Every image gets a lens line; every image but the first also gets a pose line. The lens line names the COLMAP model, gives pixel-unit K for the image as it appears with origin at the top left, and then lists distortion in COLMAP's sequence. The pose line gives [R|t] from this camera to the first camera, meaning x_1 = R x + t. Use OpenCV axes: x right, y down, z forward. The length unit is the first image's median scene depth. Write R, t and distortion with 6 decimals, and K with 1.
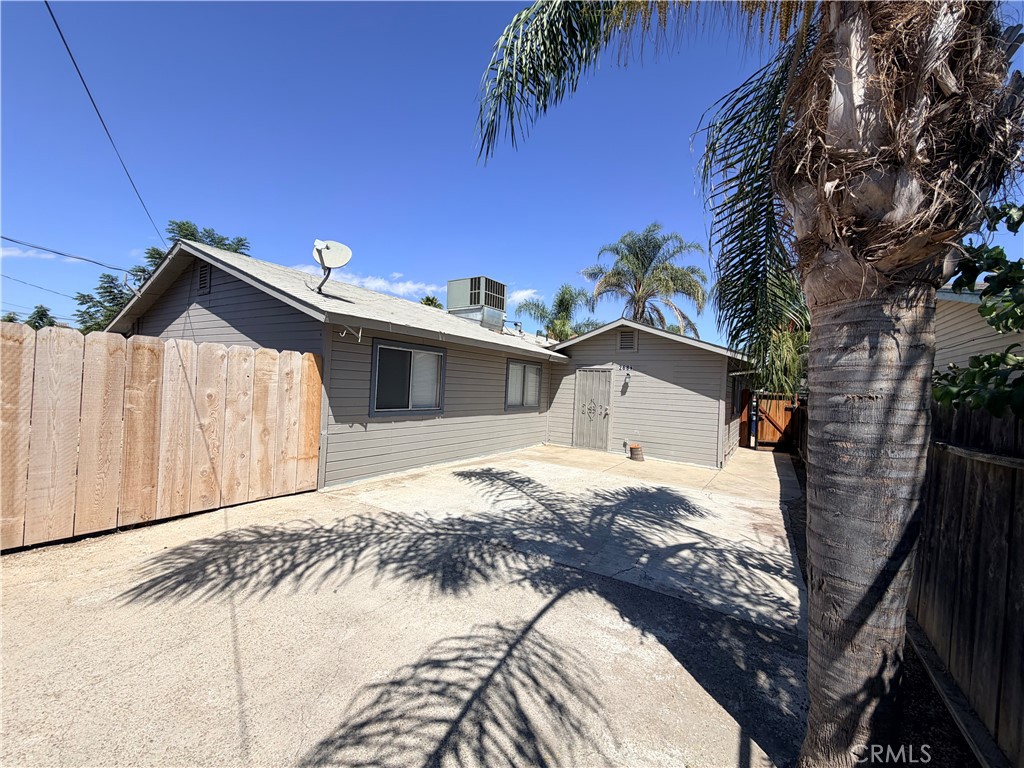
lens RADIAL K [[408.2, 0, 510.3], [0, 408.2, 385.6], [0, 0, 1]] dist [0.005769, -0.000677]
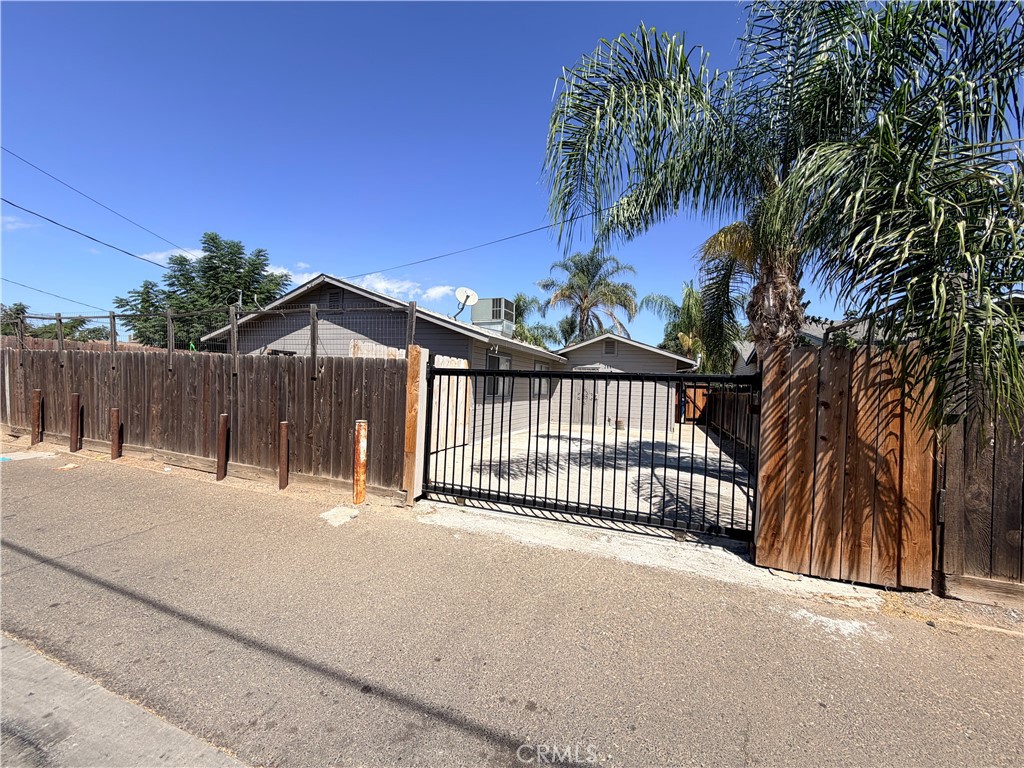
lens RADIAL K [[408.2, 0, 508.4], [0, 408.2, 388.6], [0, 0, 1]] dist [0.005769, -0.000677]
pose [[0.980495, -0.012477, 0.196148, -0.274586], [0.009175, 0.999801, 0.017733, 0.003434], [-0.196330, -0.015587, 0.980414, -0.270524]]
